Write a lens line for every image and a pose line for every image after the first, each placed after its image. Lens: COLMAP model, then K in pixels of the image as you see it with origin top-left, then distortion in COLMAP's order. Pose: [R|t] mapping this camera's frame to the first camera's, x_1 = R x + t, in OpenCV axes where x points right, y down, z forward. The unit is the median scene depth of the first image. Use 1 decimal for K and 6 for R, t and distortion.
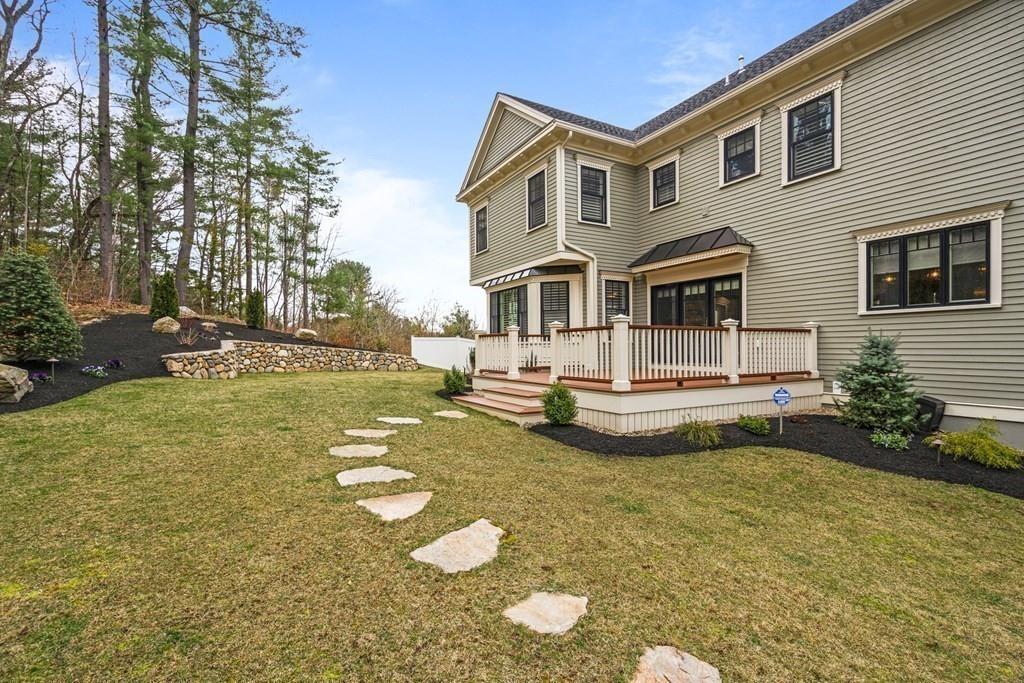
lens RADIAL K [[459.8, 0, 512.0], [0, 459.8, 341.5], [0, 0, 1]] dist [0.001208, 0.000131]
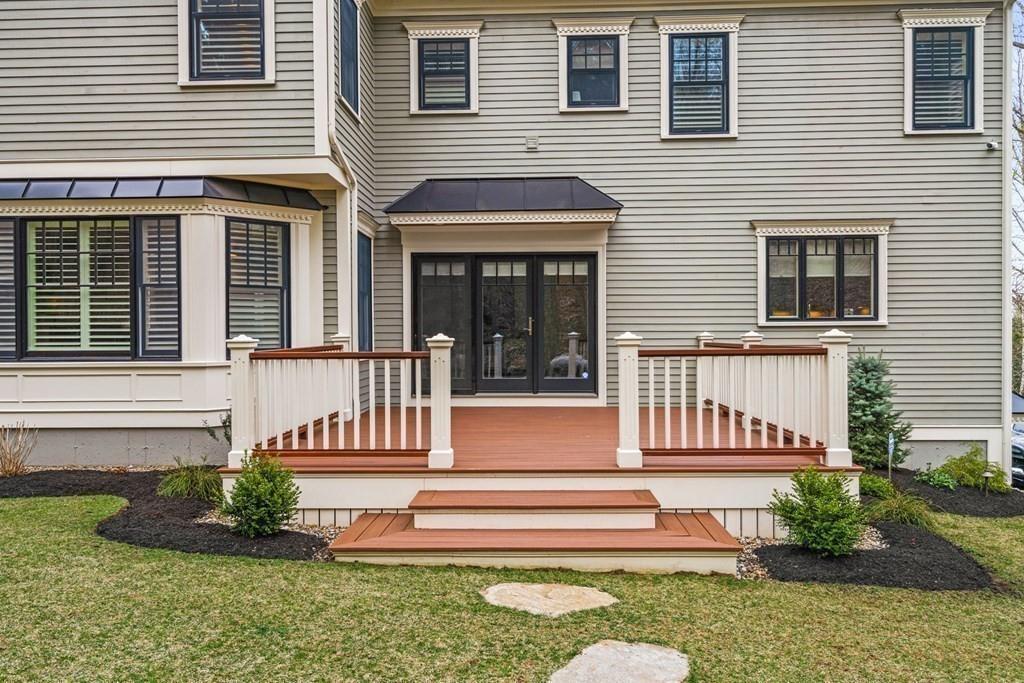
lens RADIAL K [[761.5, 0, 512.0], [0, 761.5, 341.5], [0, 0, 1]] dist [-0.008087, -0.000717]
pose [[0.519669, -0.000225, 0.854368, -0.447034], [-0.004447, 0.999986, 0.002968, -0.023453], [-0.854356, -0.005342, 0.519660, 0.497931]]
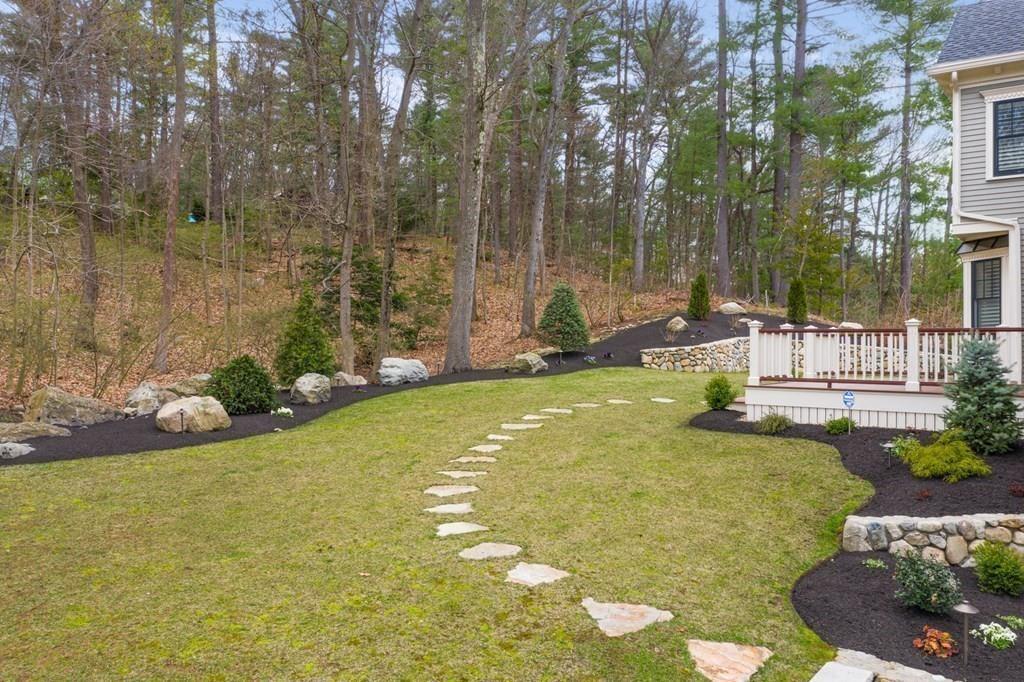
lens RADIAL K [[470.3, 0, 494.6], [0, 470.3, 340.2], [0, 0, 1]] dist [-0.002535, 0.000125]
pose [[0.525330, 0.001694, -0.850897, 0.411709], [0.001314, 0.999995, 0.002802, -0.004964], [0.850898, -0.002590, 0.525325, -0.086125]]
